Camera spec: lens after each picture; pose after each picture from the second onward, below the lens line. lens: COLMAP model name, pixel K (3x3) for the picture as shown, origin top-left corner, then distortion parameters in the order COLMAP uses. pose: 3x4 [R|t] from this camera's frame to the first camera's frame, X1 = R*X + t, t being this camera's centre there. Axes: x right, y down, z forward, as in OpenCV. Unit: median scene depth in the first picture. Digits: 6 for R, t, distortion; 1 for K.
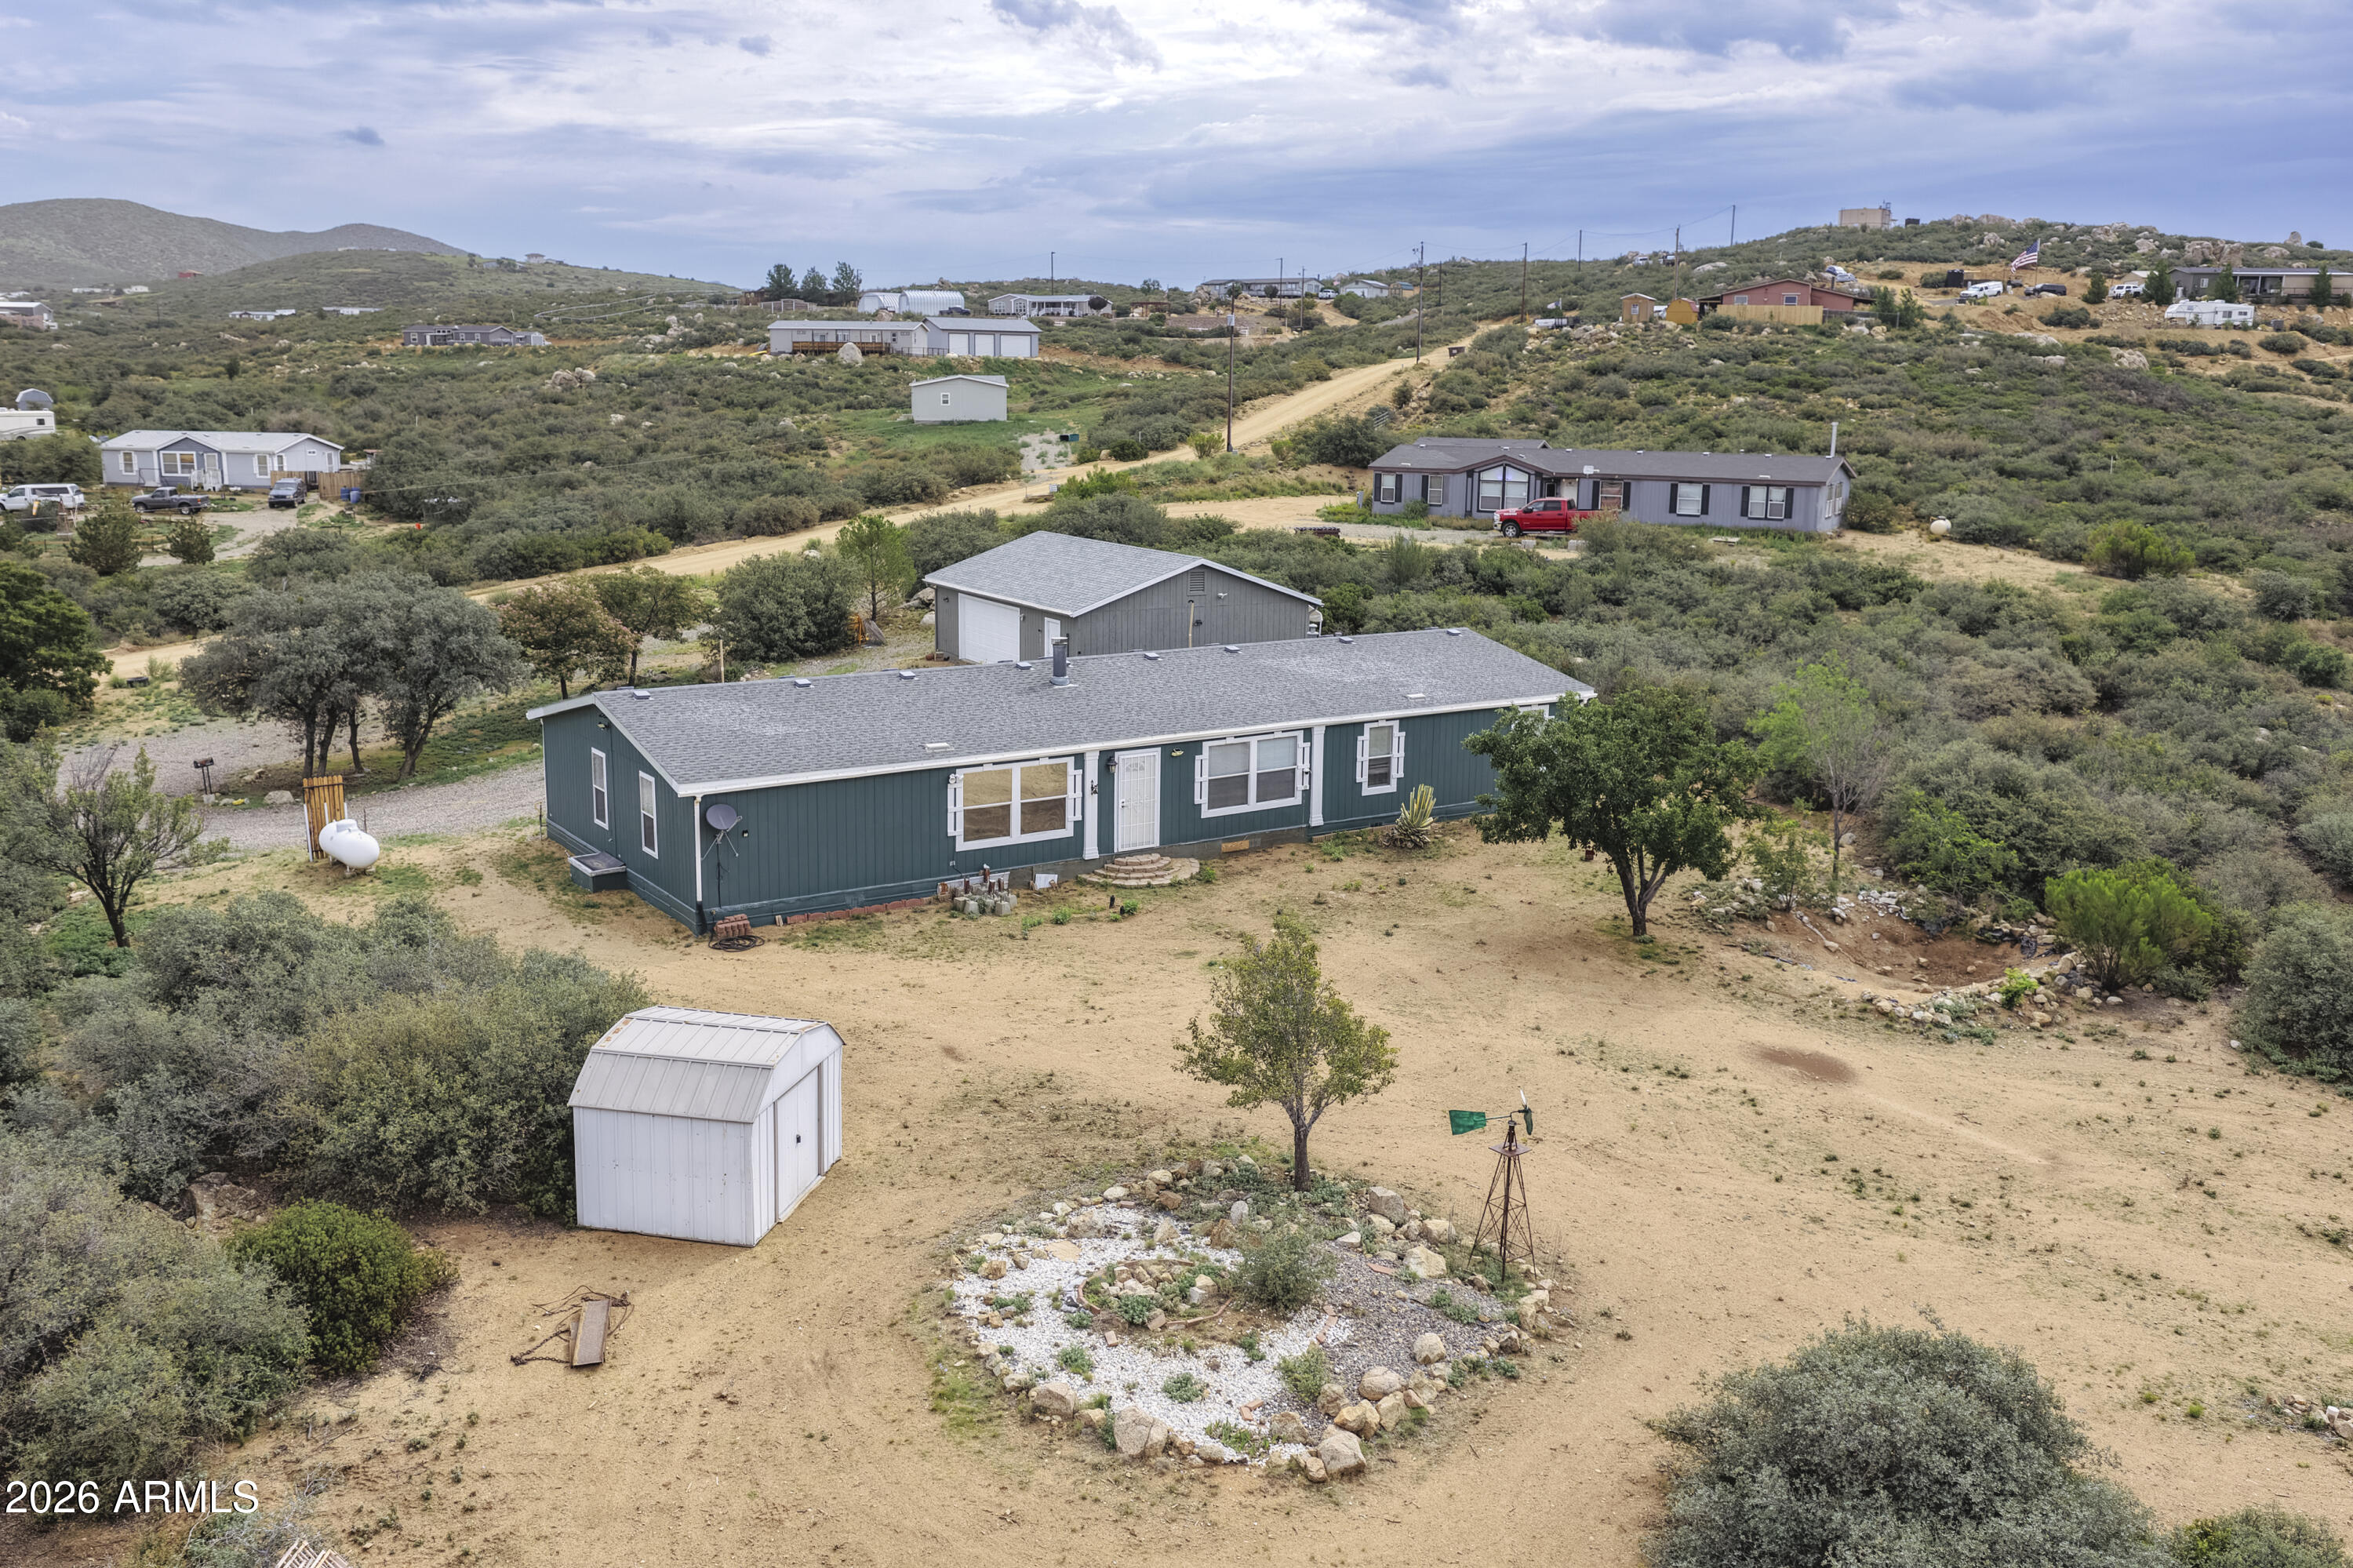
lens RADIAL K [[1951.7, 0, 1176.5], [0, 1951.7, 784.0], [0, 0, 1]] dist [-0.012386, 0.029063]
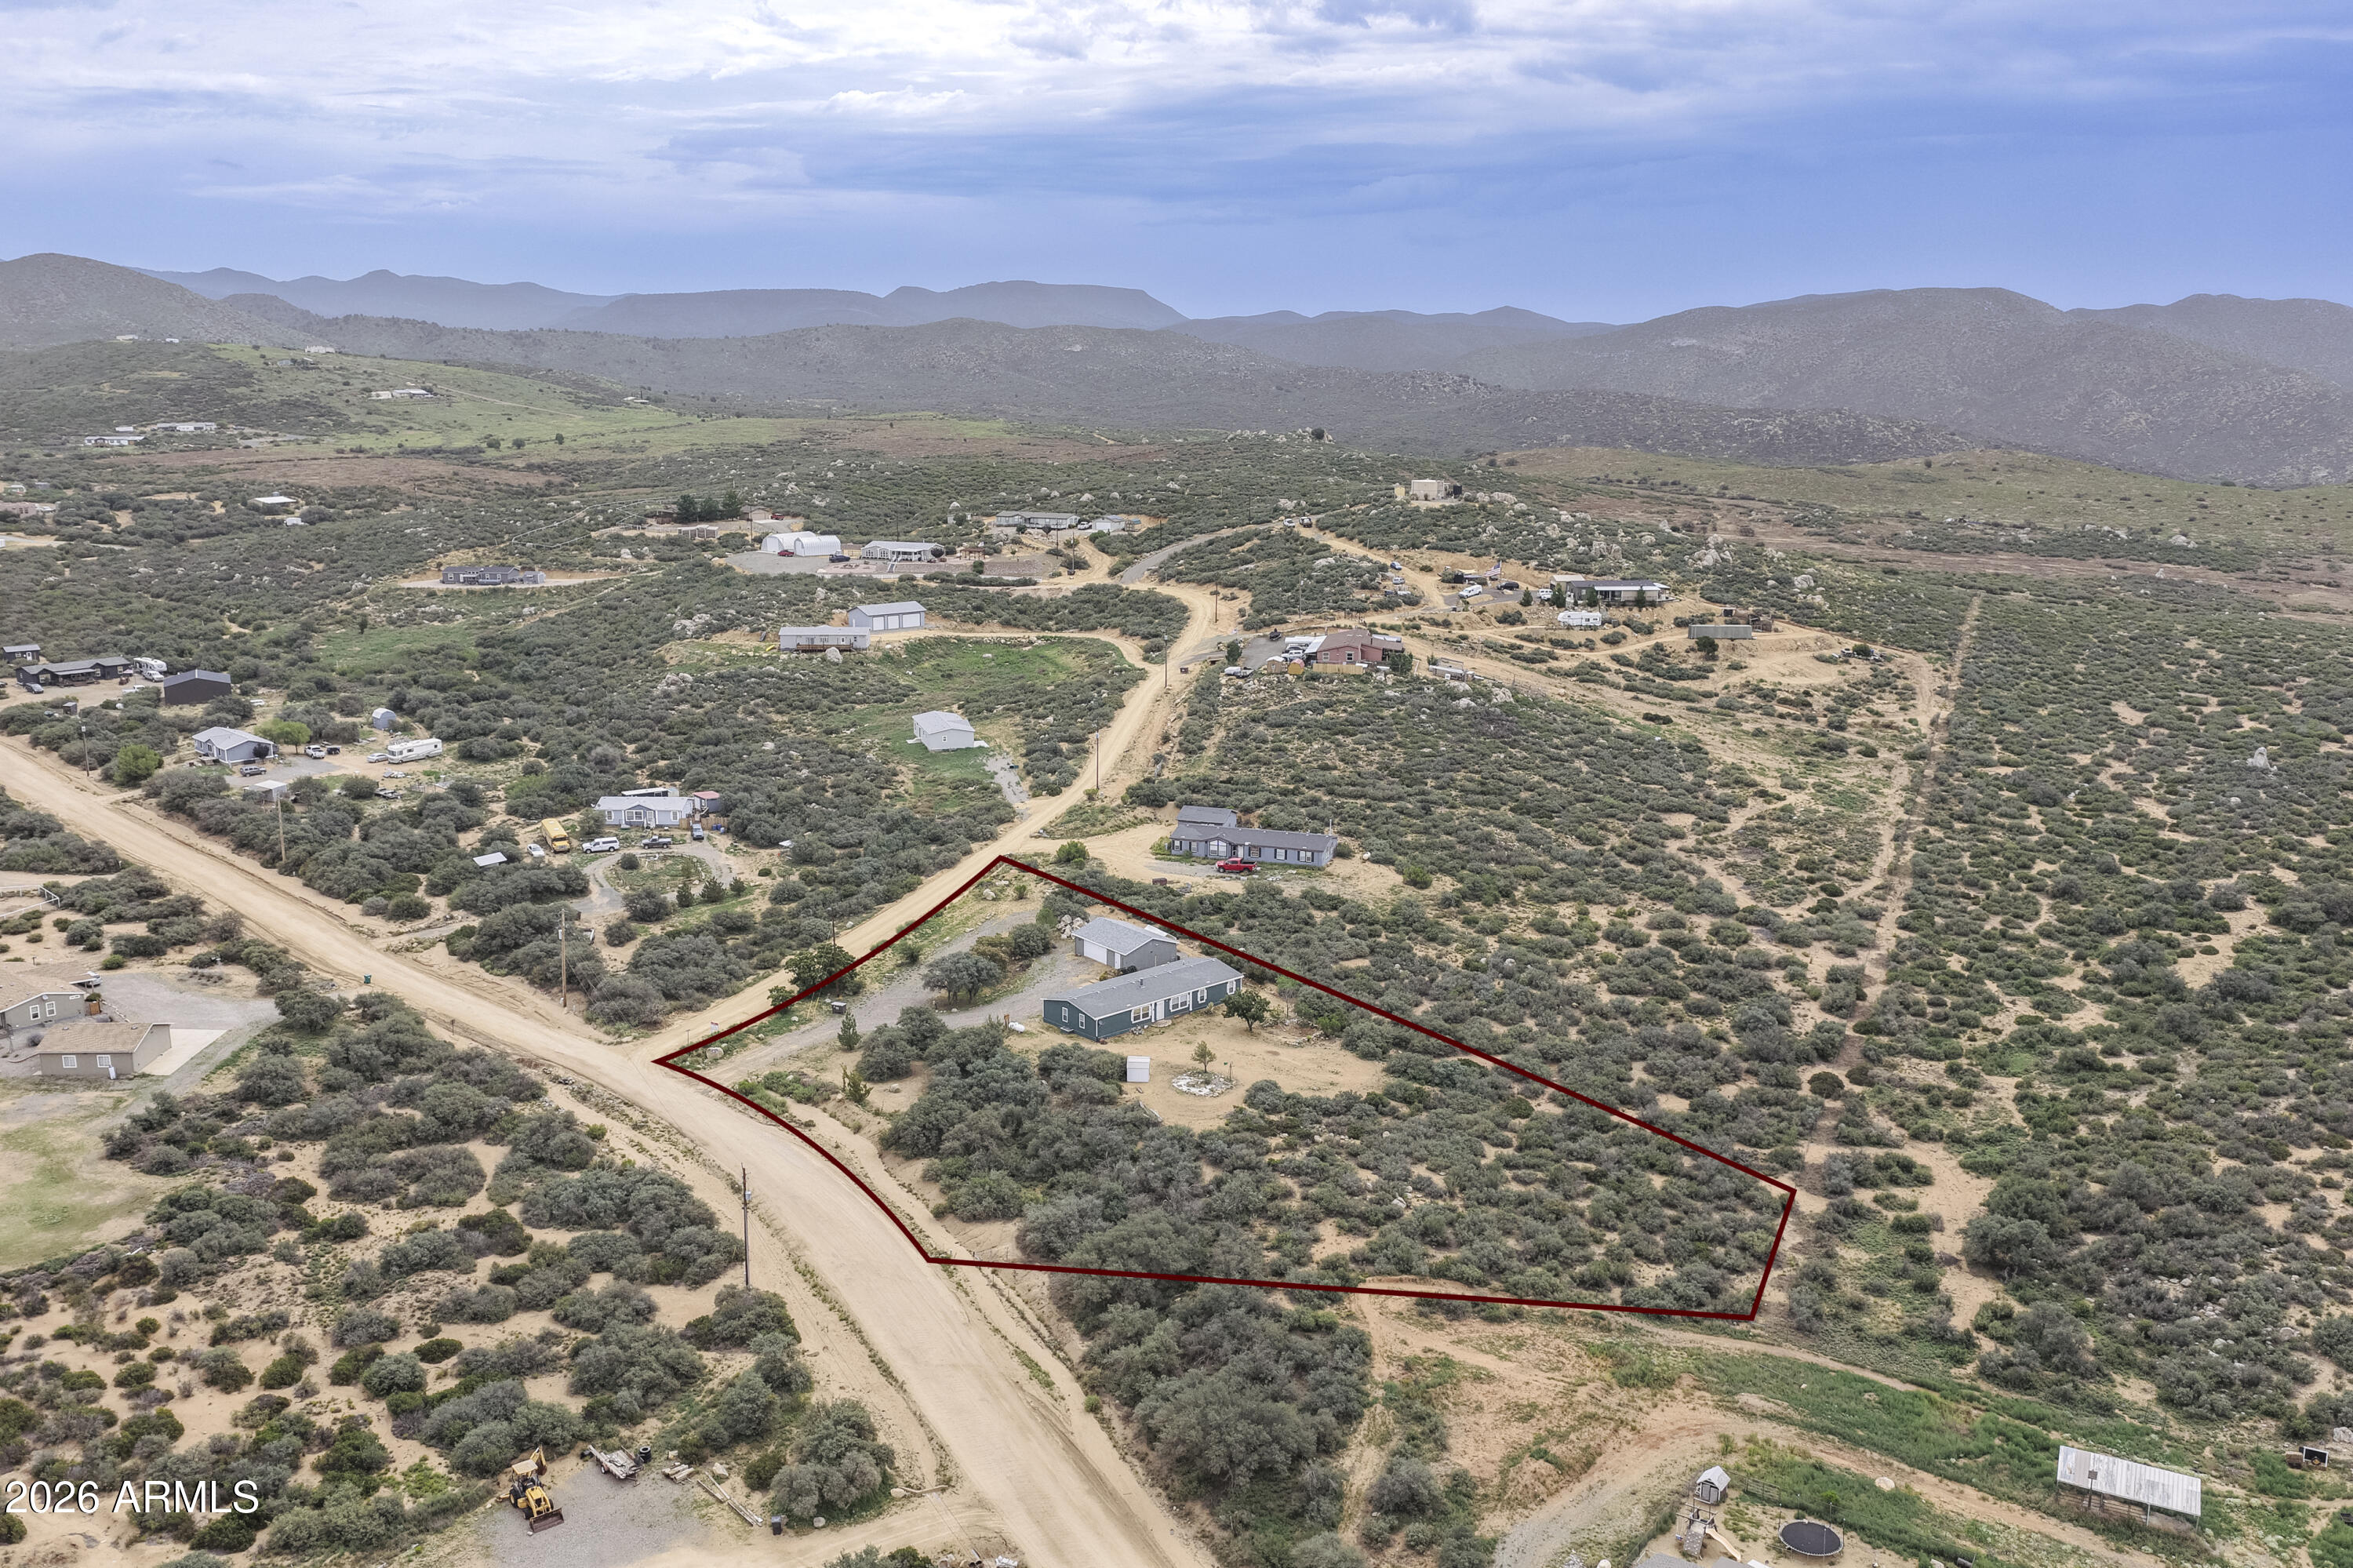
lens RADIAL K [[1951.7, 0, 1176.5], [0, 1951.7, 784.0], [0, 0, 1]] dist [-0.012386, 0.029063]
pose [[0.987857, -0.041768, 0.149648, -0.241038], [0.039857, 0.999081, 0.015751, -0.222950], [-0.150168, -0.009595, 0.988614, -1.382802]]
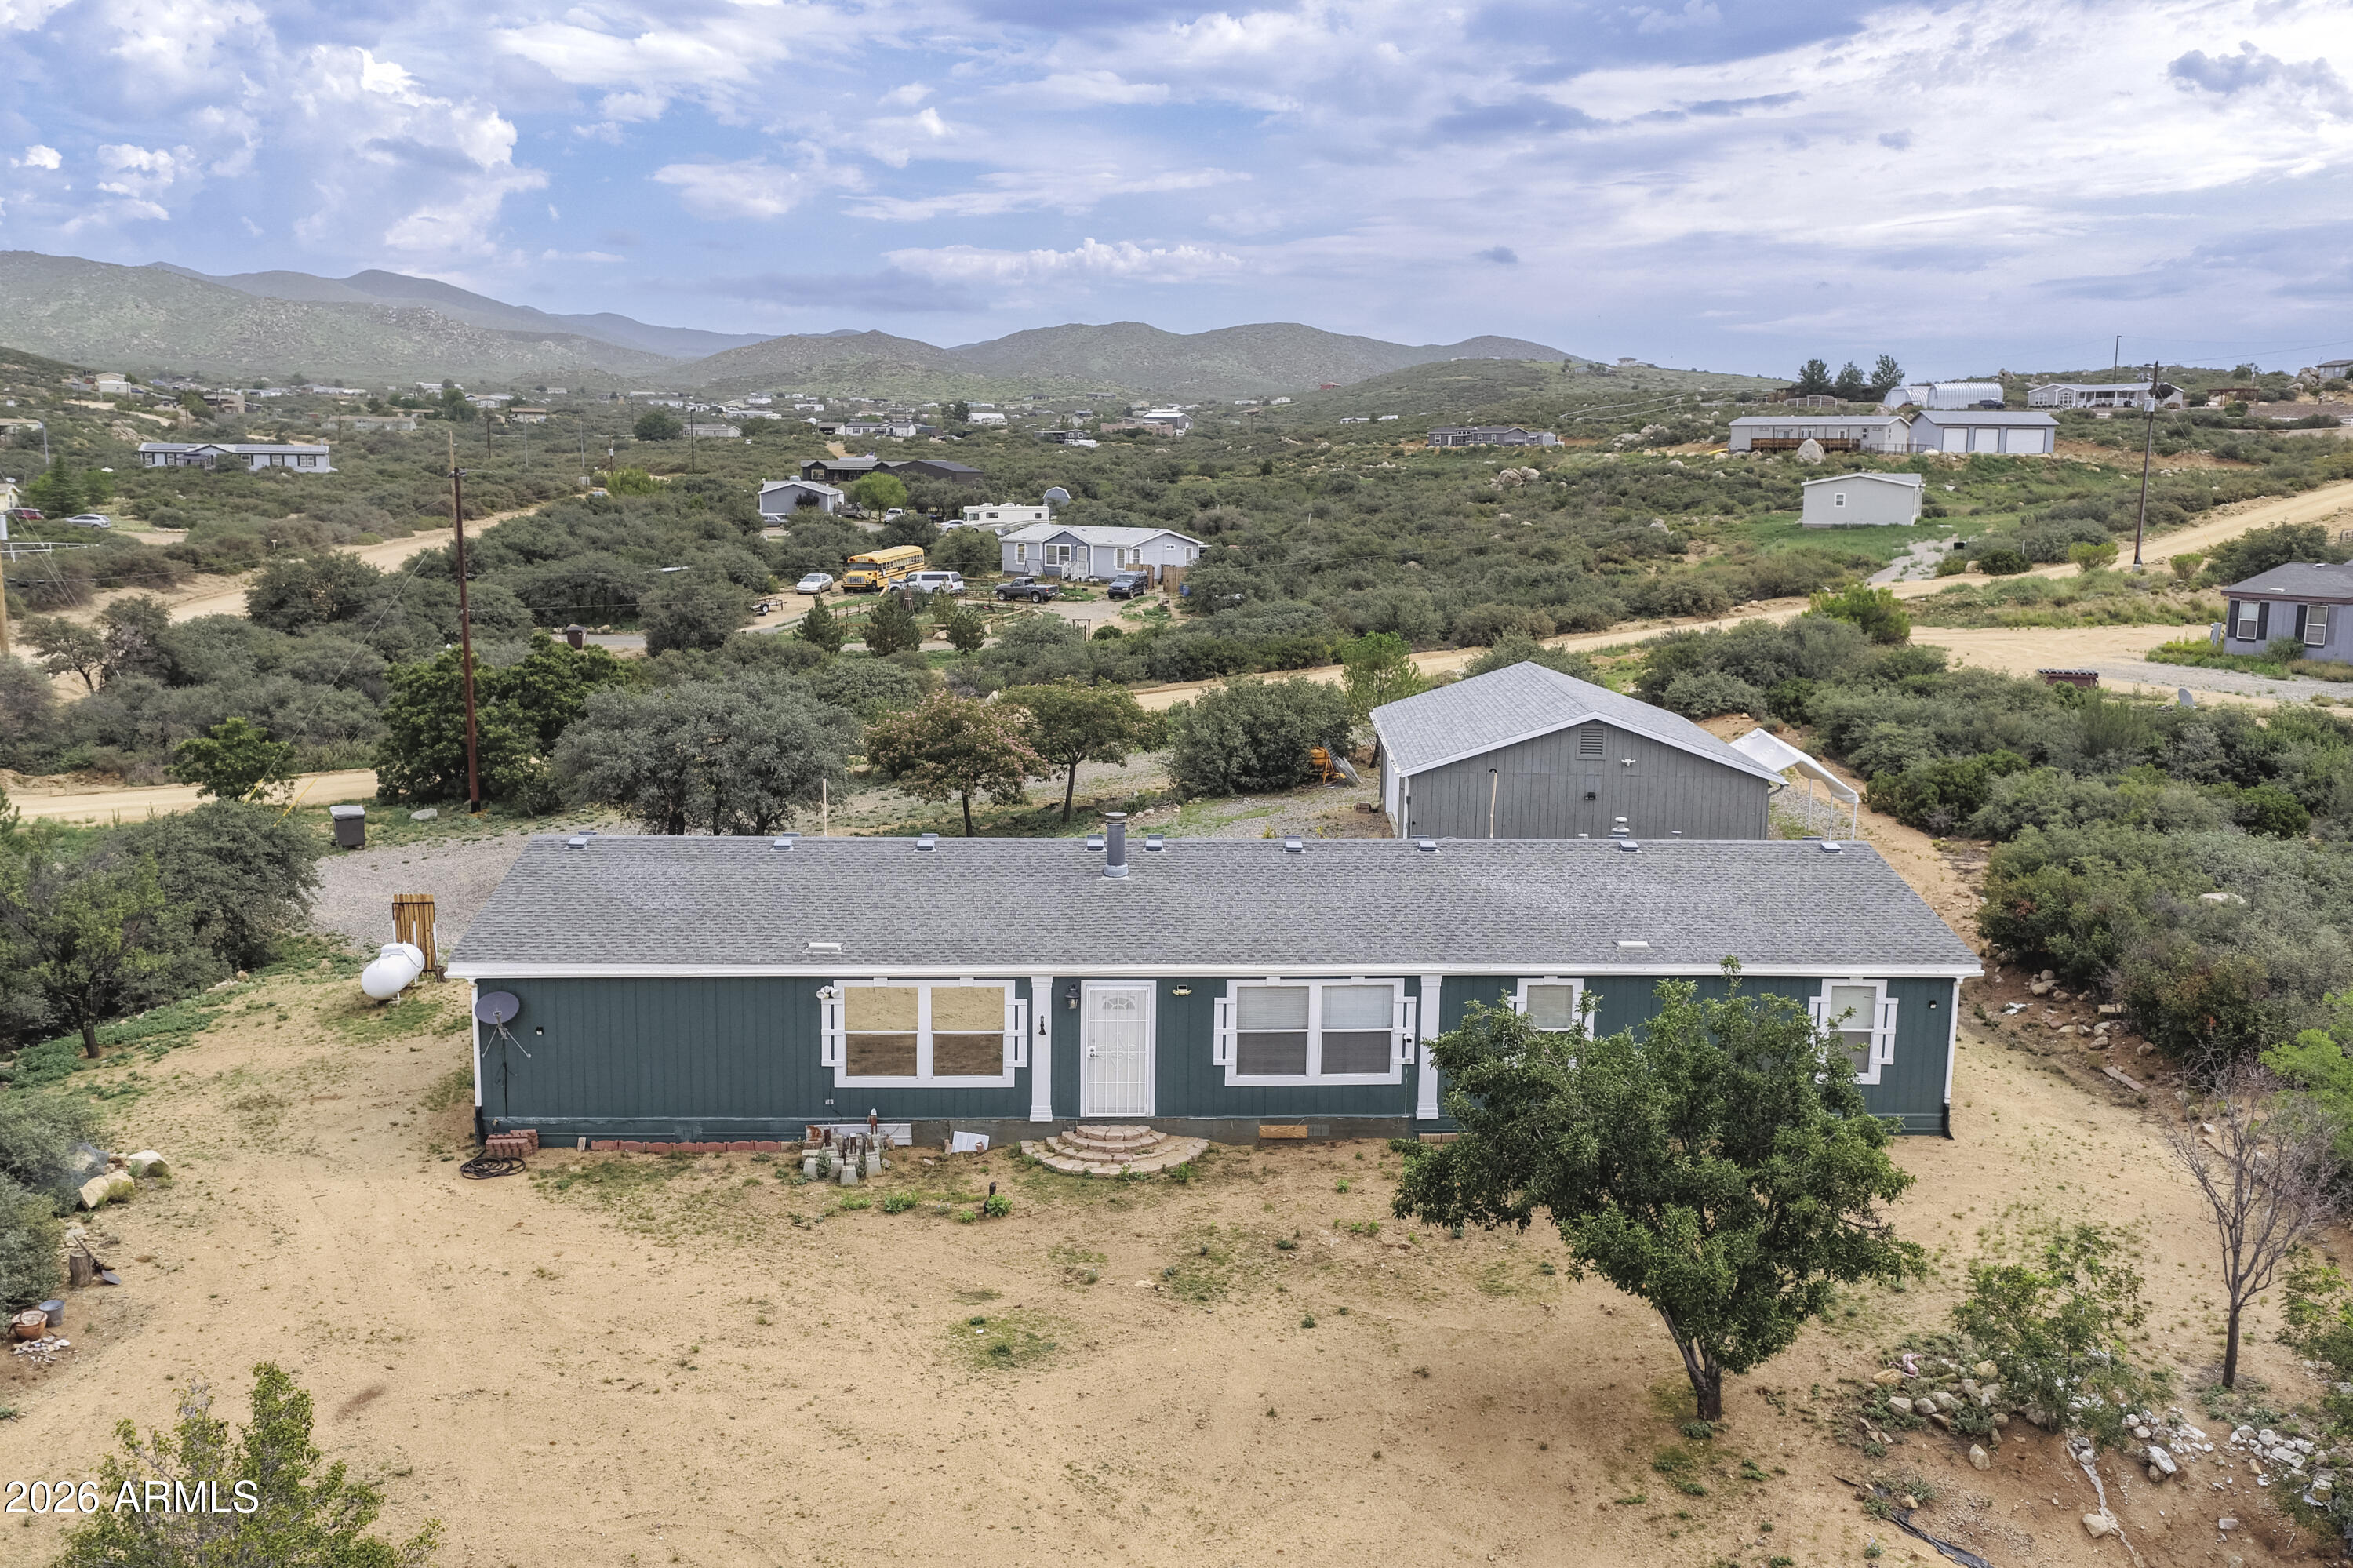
lens RADIAL K [[1951.7, 0, 1176.5], [0, 1951.7, 784.0], [0, 0, 1]] dist [-0.012386, 0.029063]
pose [[0.855434, 0.079593, -0.511760, 0.112957], [-0.104859, 0.994273, -0.020640, -0.024093], [0.507186, 0.071319, 0.858881, 0.120131]]
